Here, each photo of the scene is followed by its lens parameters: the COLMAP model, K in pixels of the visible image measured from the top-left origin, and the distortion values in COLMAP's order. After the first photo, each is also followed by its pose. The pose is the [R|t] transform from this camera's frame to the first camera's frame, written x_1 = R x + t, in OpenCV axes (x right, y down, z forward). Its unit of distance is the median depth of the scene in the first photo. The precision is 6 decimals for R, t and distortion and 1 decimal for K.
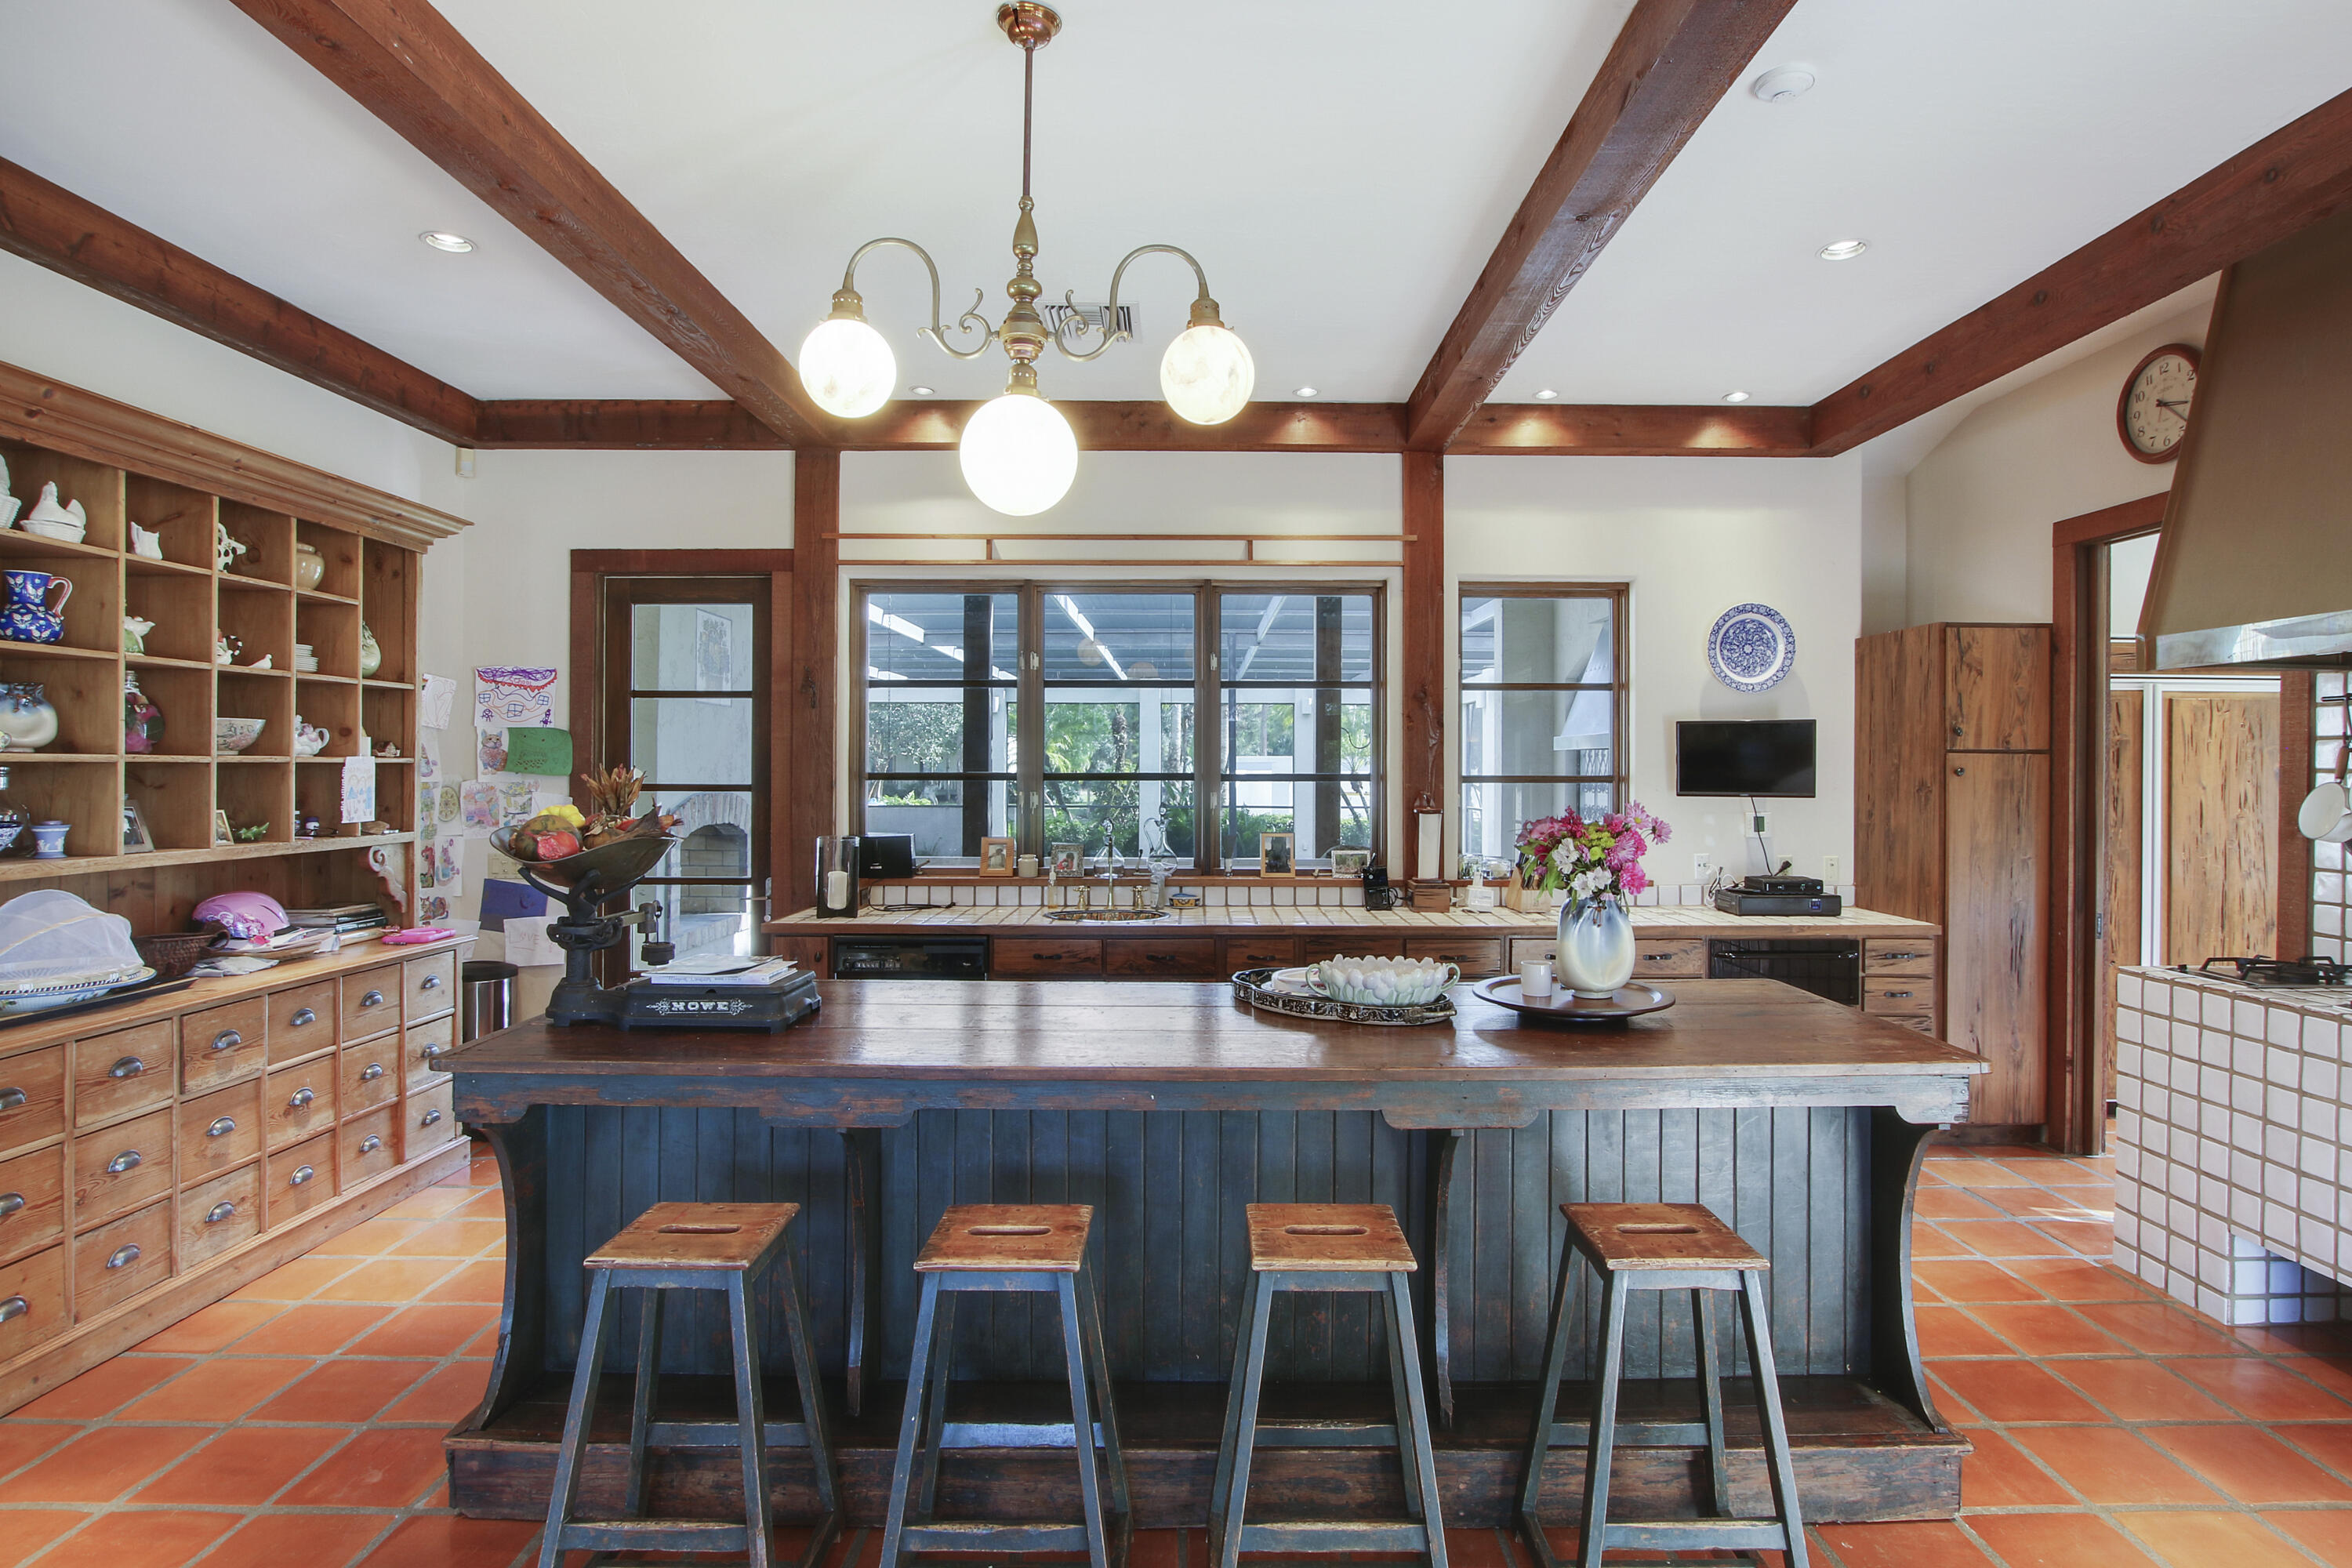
lens RADIAL K [[1200.0, 0, 1192.6], [0, 1200.0, 769.2], [0, 0, 1]] dist [-0.020804, 0.002447]
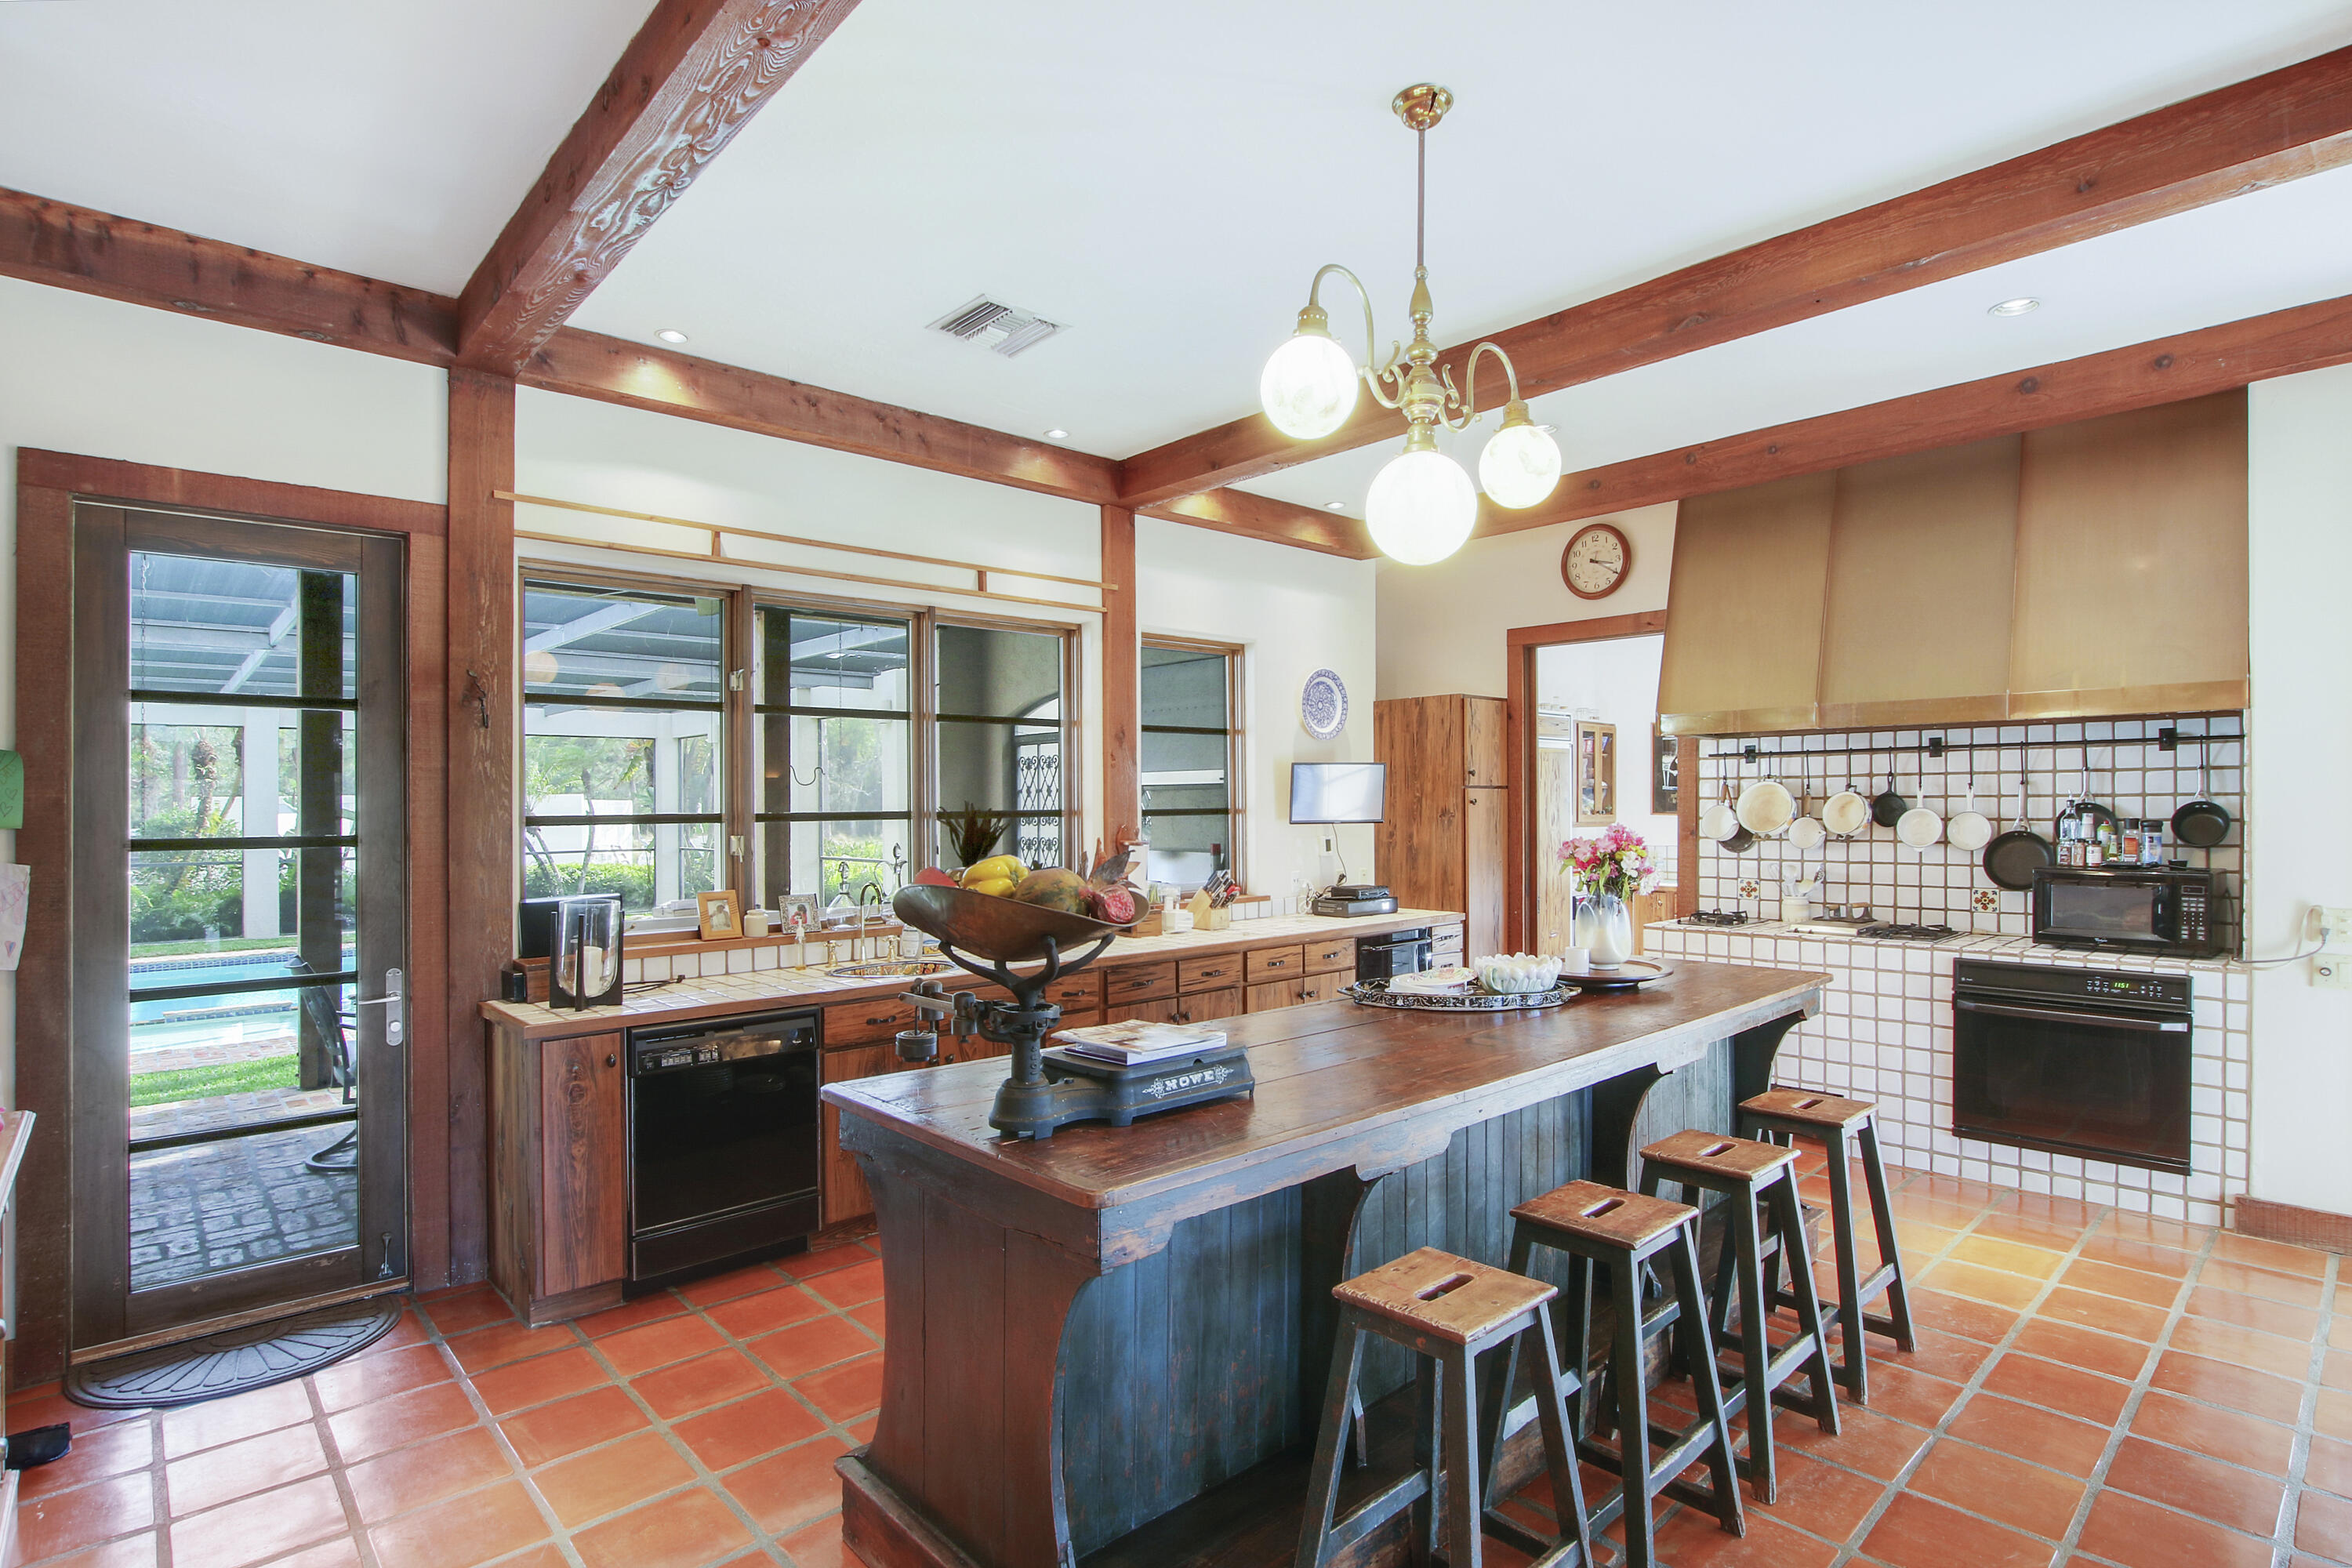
lens RADIAL K [[1200.0, 0, 1185.0], [0, 1200.0, 795.1], [0, 0, 1]] dist [-0.020804, 0.002447]
pose [[0.731595, -0.004813, 0.681722, -0.531798], [0.011018, 0.999928, -0.004765, -0.002494], [-0.681650, 0.010998, 0.731596, 0.191063]]
